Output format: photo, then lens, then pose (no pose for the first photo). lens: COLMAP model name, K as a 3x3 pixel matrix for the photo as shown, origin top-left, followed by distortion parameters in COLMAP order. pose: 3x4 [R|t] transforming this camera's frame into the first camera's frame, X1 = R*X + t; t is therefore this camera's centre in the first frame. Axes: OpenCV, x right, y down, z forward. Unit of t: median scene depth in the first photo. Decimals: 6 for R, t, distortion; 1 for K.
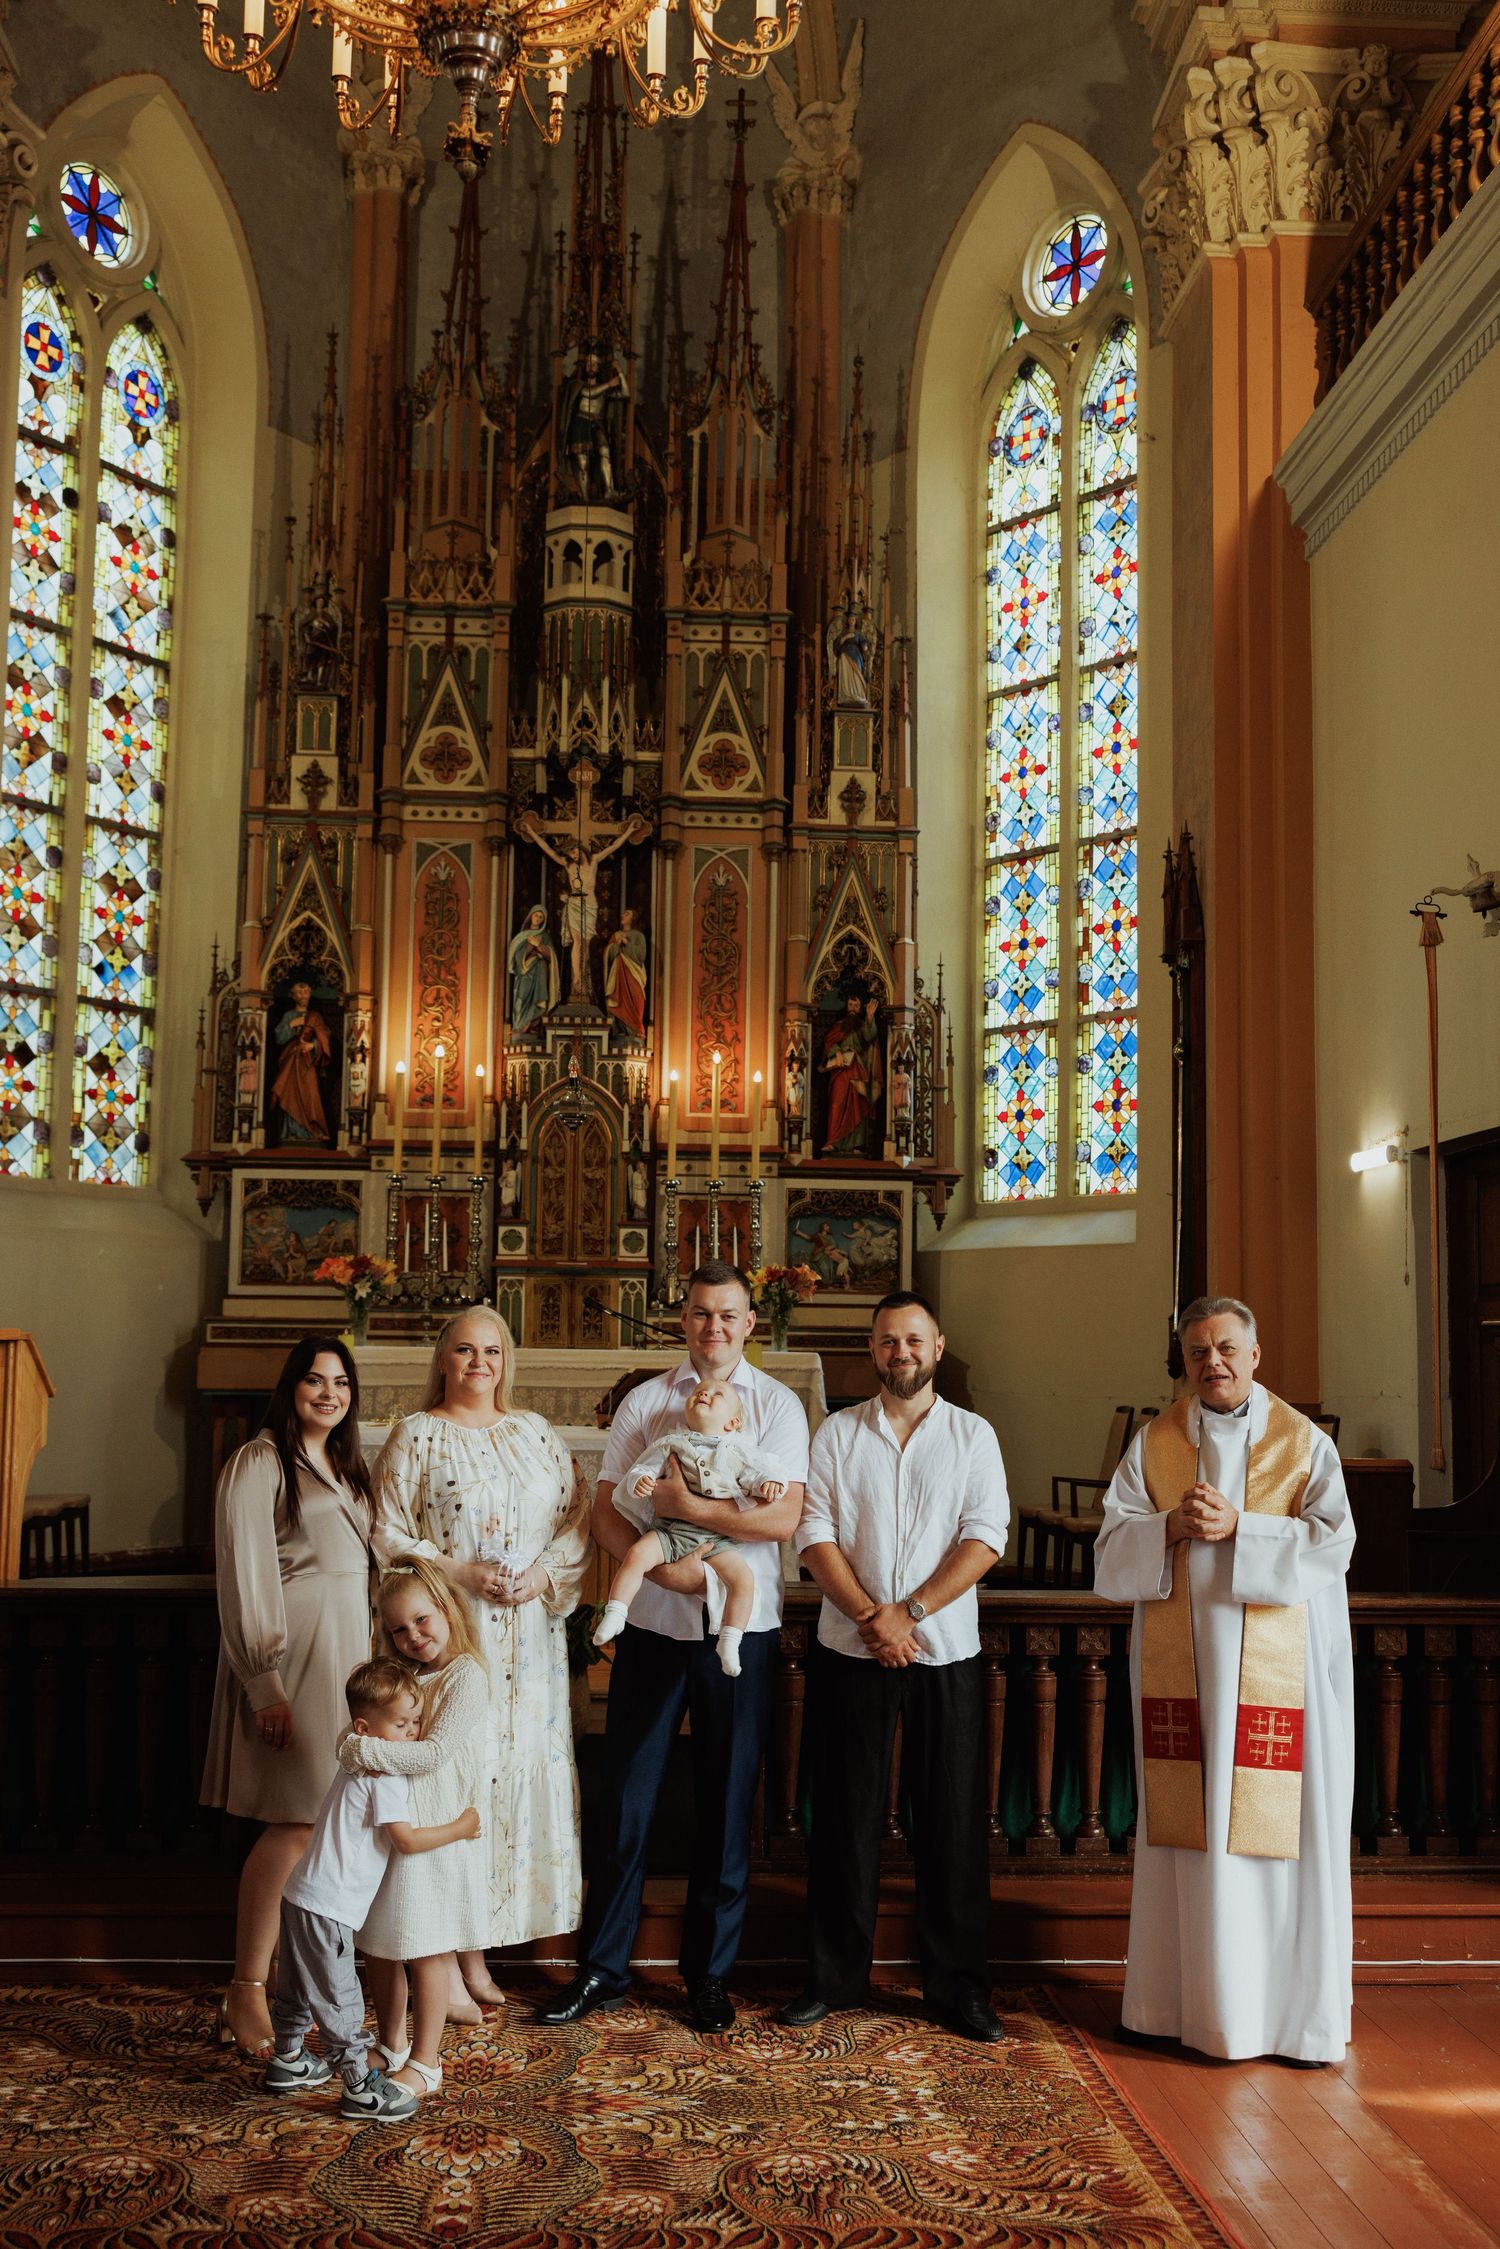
lens RADIAL K [[2222.9, 0, 758.3], [0, 2222.9, 1129.1], [0, 0, 1]] dist [-0.018308, 0.000000]
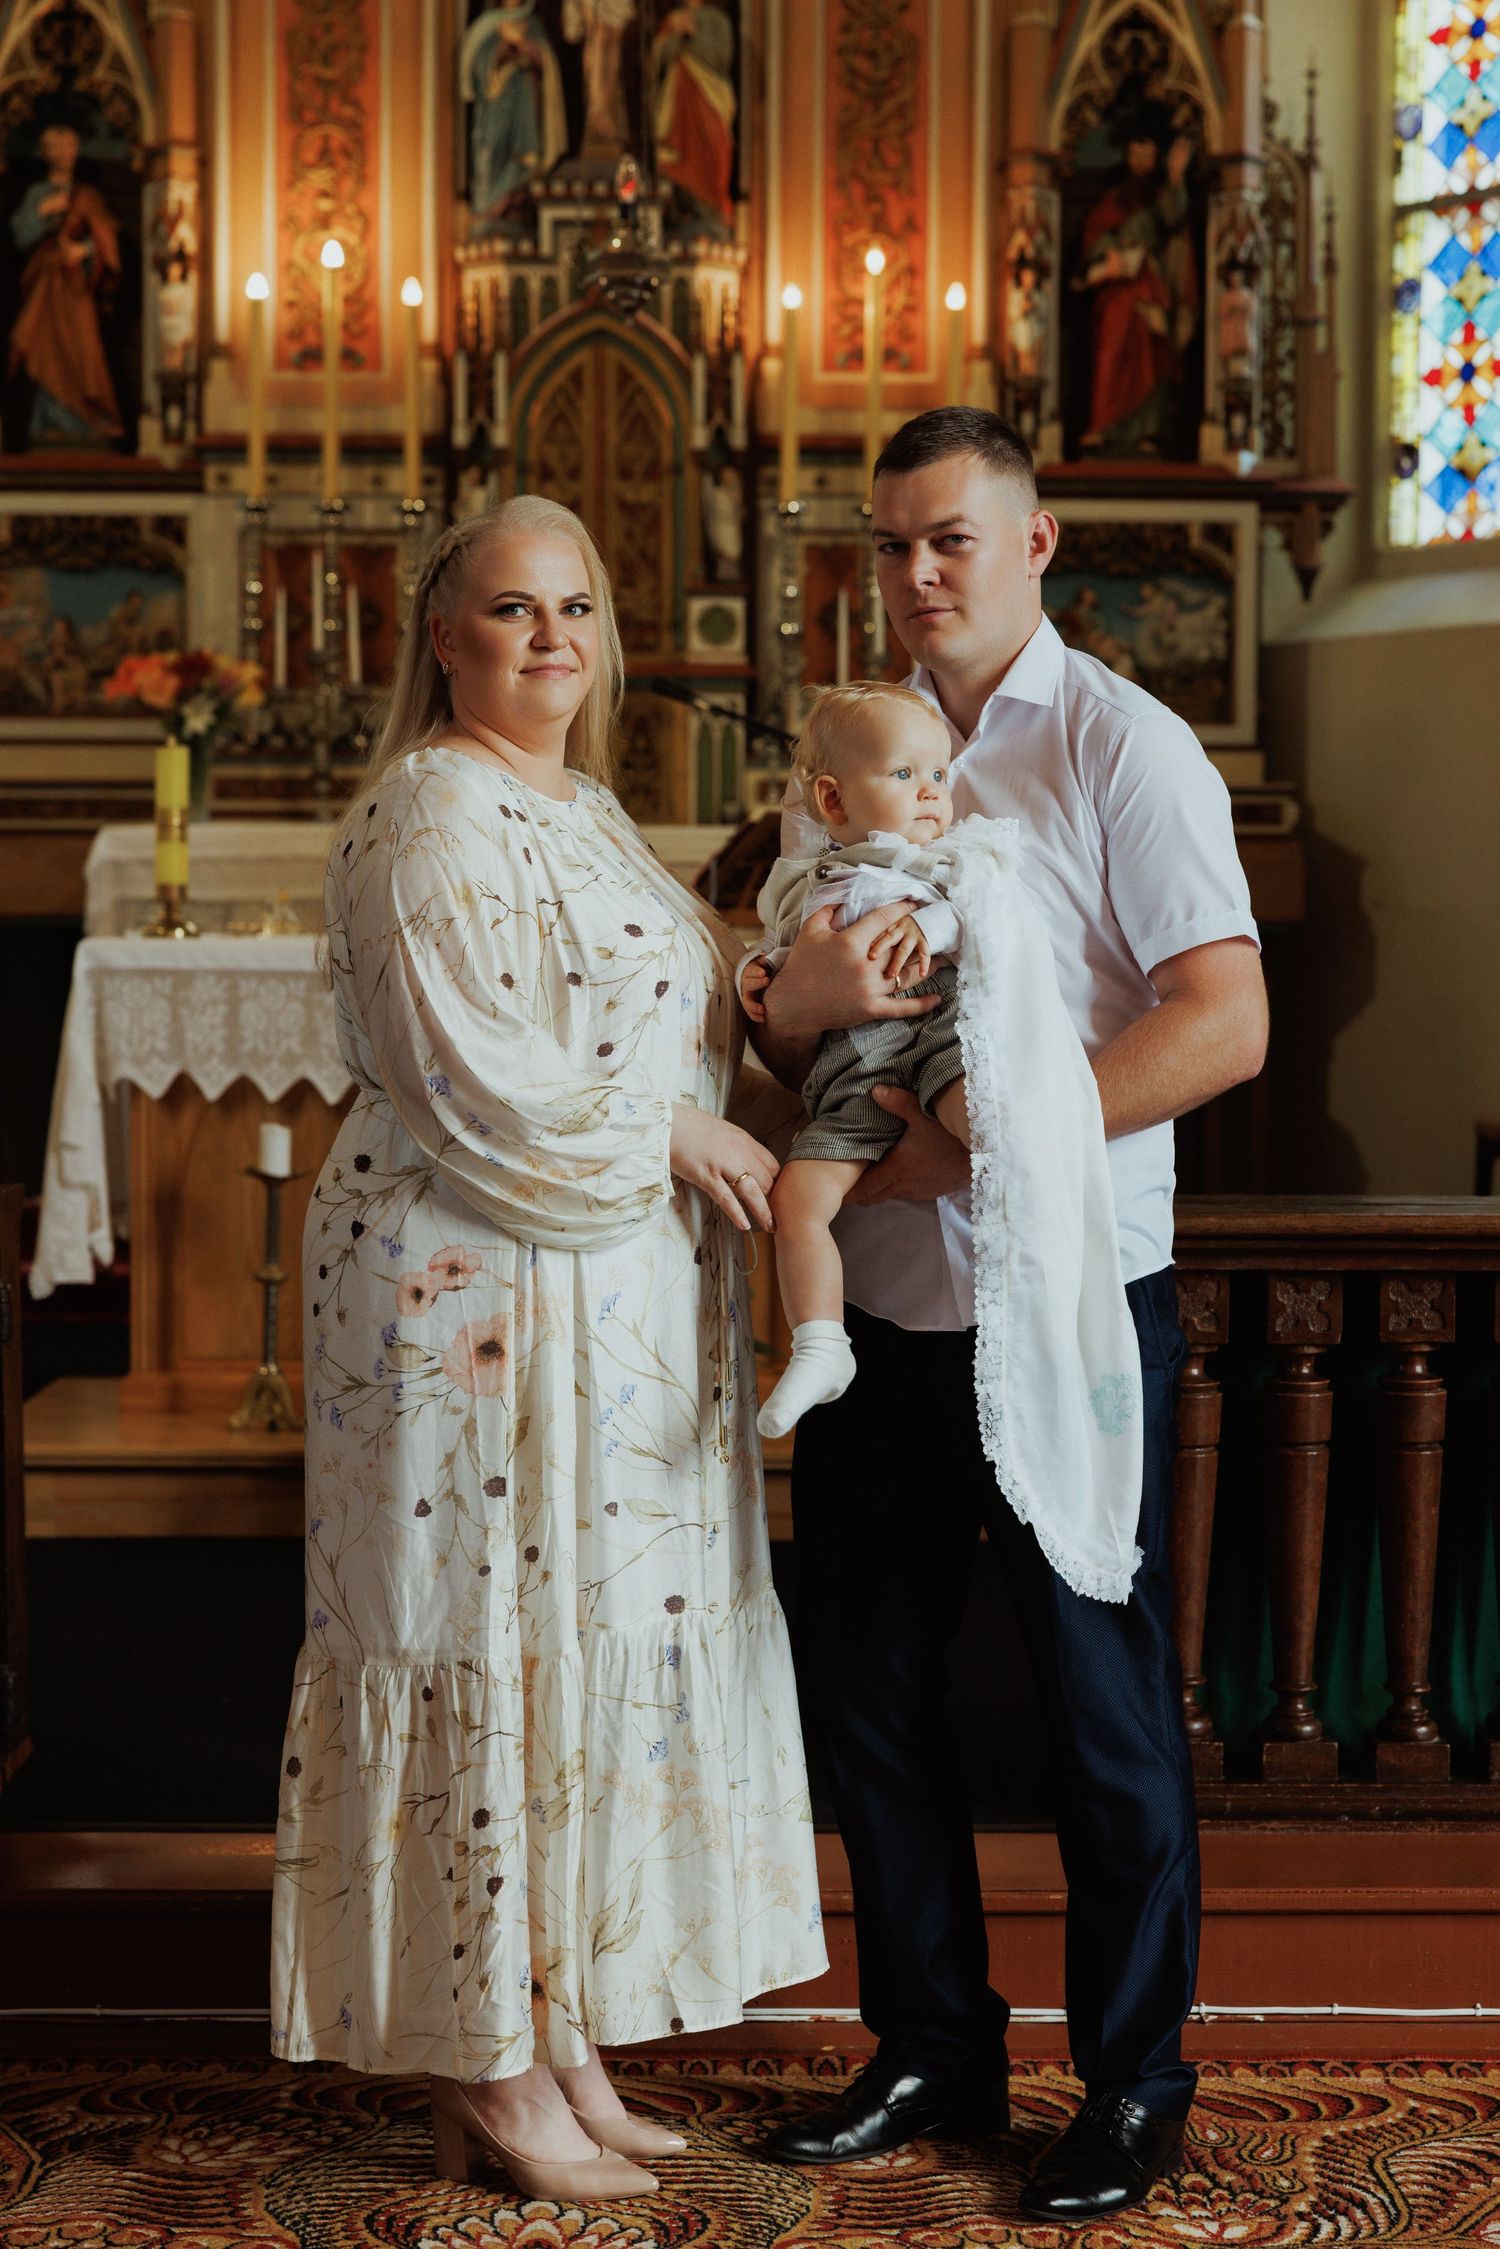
lens RADIAL K [[4009.5, 0, 755.0], [0, 4009.5, 1133.7], [0, 0, 1]] dist [-0.038456, 0.000000]
pose [[0.999293, -0.006223, -0.037067, -0.013187], [0.012184, 0.986577, 0.162841, 0.015235], [0.035556, -0.163177, 0.985956, 0.062534]]
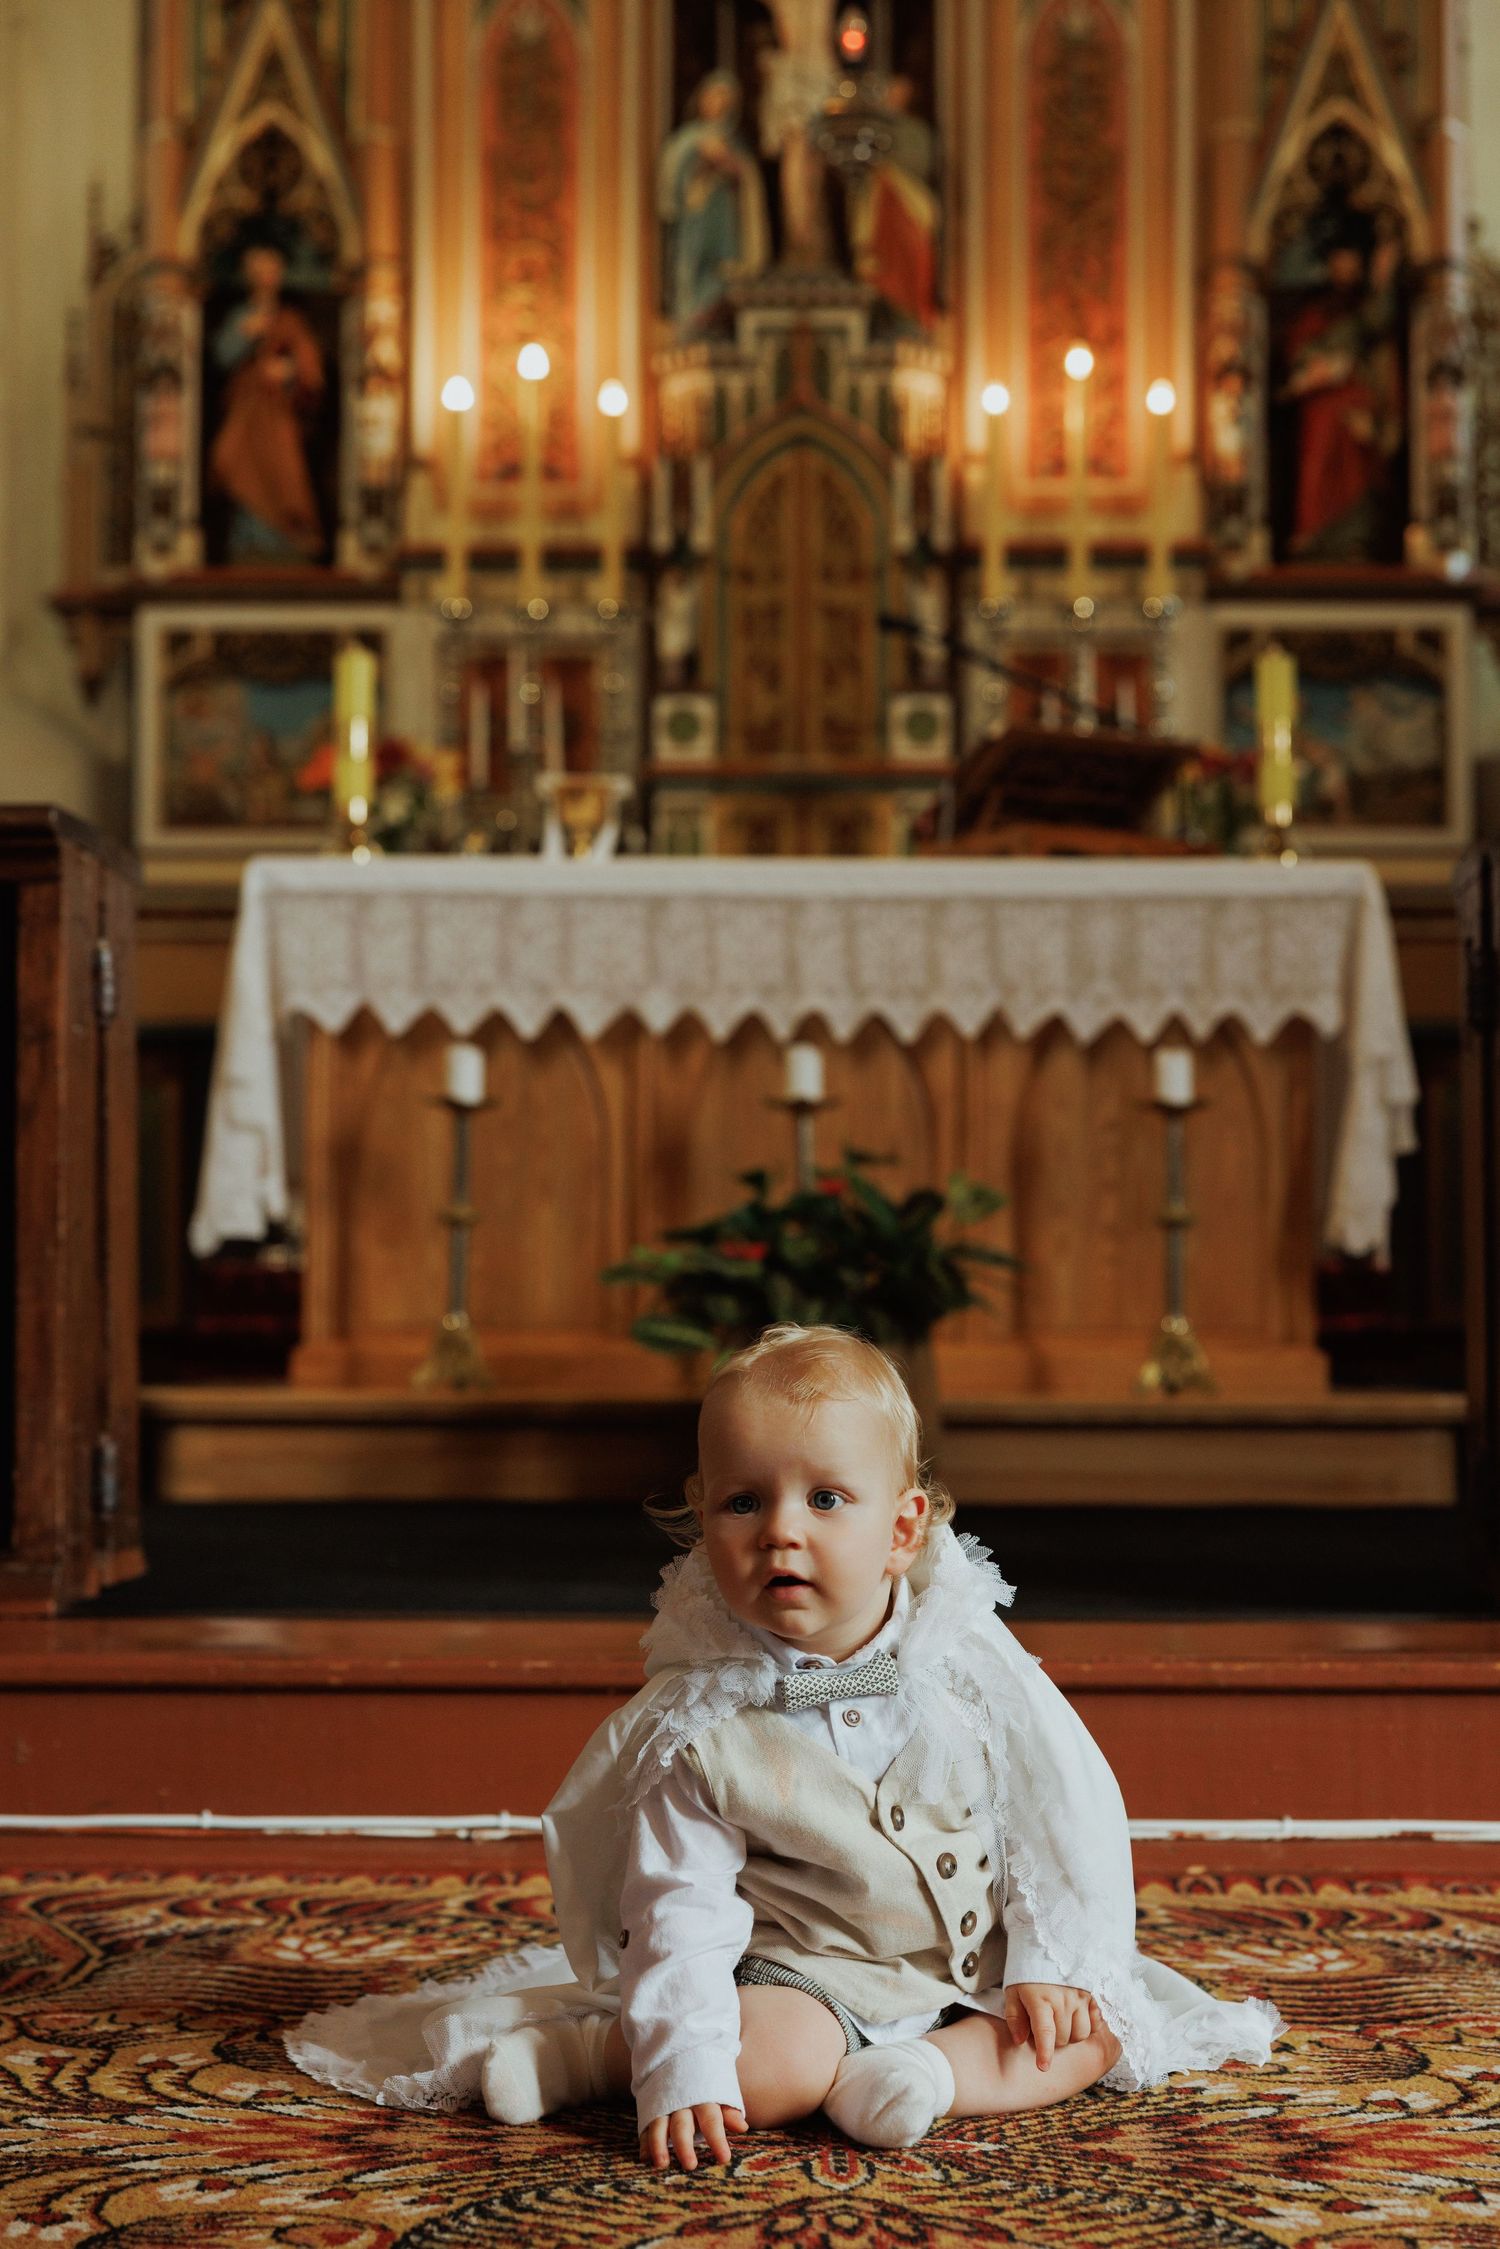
lens RADIAL K [[3728.2, 0, 776.5], [0, 3728.2, 1133.5], [0, 0, 1]] dist [-0.036176, 0.000000]
pose [[0.997059, -0.012751, -0.075564, -0.025115], [0.019057, 0.996340, 0.083325, 0.069260], [0.074225, -0.084520, 0.993653, 0.139358]]
